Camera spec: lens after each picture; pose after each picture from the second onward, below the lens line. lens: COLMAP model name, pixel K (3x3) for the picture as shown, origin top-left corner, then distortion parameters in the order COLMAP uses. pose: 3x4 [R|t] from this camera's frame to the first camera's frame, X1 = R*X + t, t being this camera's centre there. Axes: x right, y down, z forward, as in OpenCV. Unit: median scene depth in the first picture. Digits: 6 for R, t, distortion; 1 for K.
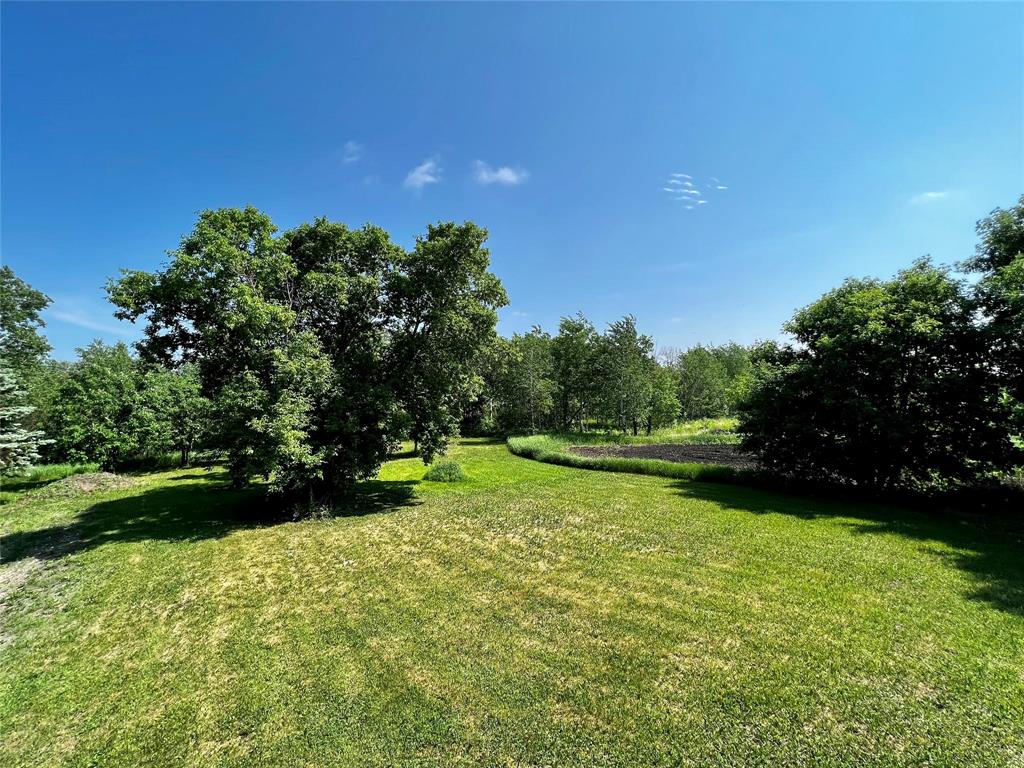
lens RADIAL K [[410.4, 0, 512.8], [0, 410.4, 383.1], [0, 0, 1]] dist [0.001917, 0.001331]
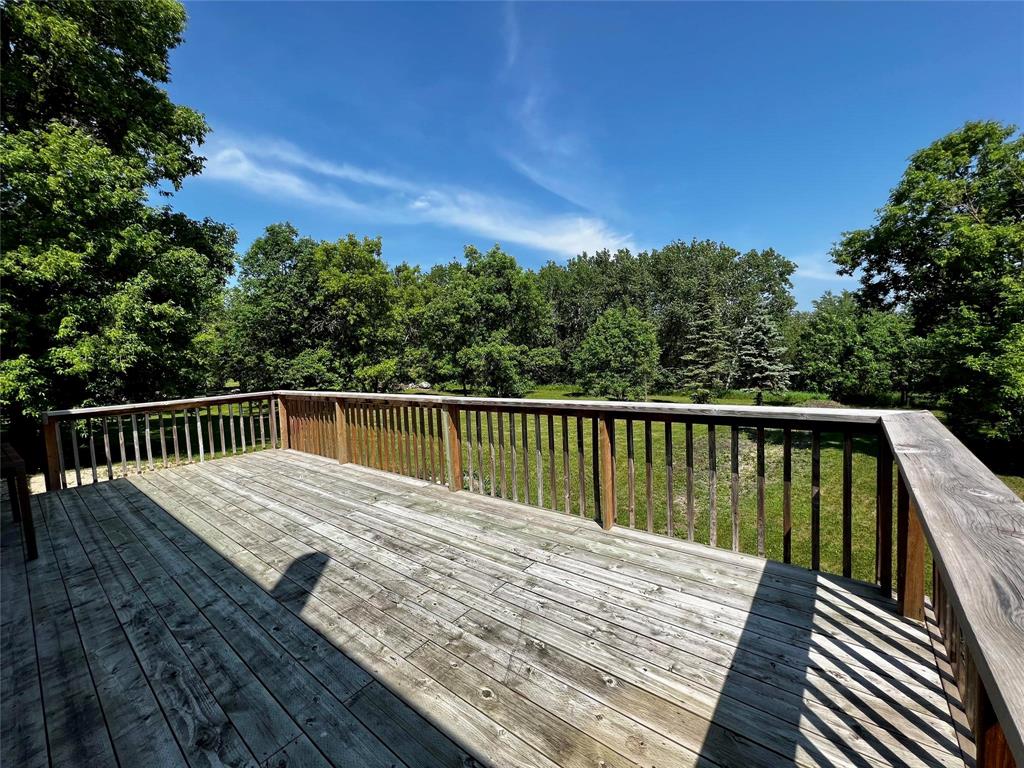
lens RADIAL K [[410.2, 0, 510.4], [0, 410.2, 381.1], [0, 0, 1]] dist [0.001279, -0.000275]
pose [[0.121707, 0.073216, -0.989862, 0.139912], [0.059470, 0.994946, 0.080904, 0.002712], [0.990783, -0.068714, 0.116738, -0.125131]]
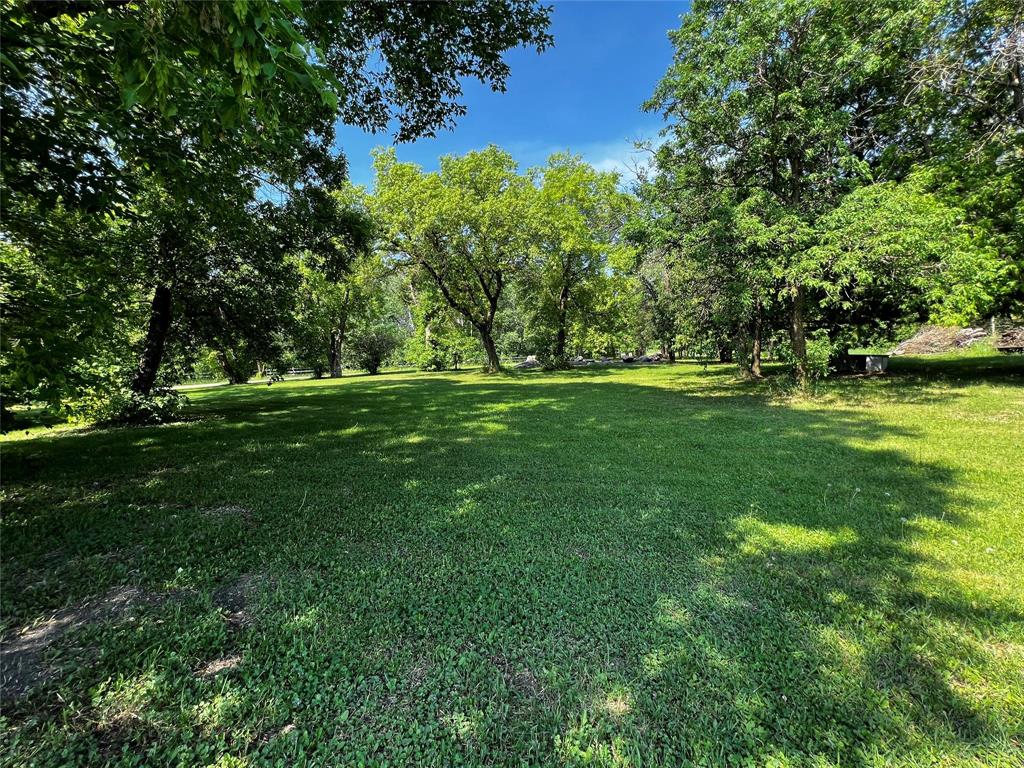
lens RADIAL K [[410.4, 0, 513.1], [0, 410.4, 386.4], [0, 0, 1]] dist [0.001917, 0.001331]
pose [[-0.719397, 0.115697, -0.684896, -0.872526], [0.089705, 0.993248, 0.073561, 0.125634], [0.688783, -0.008519, -0.724918, -0.644939]]
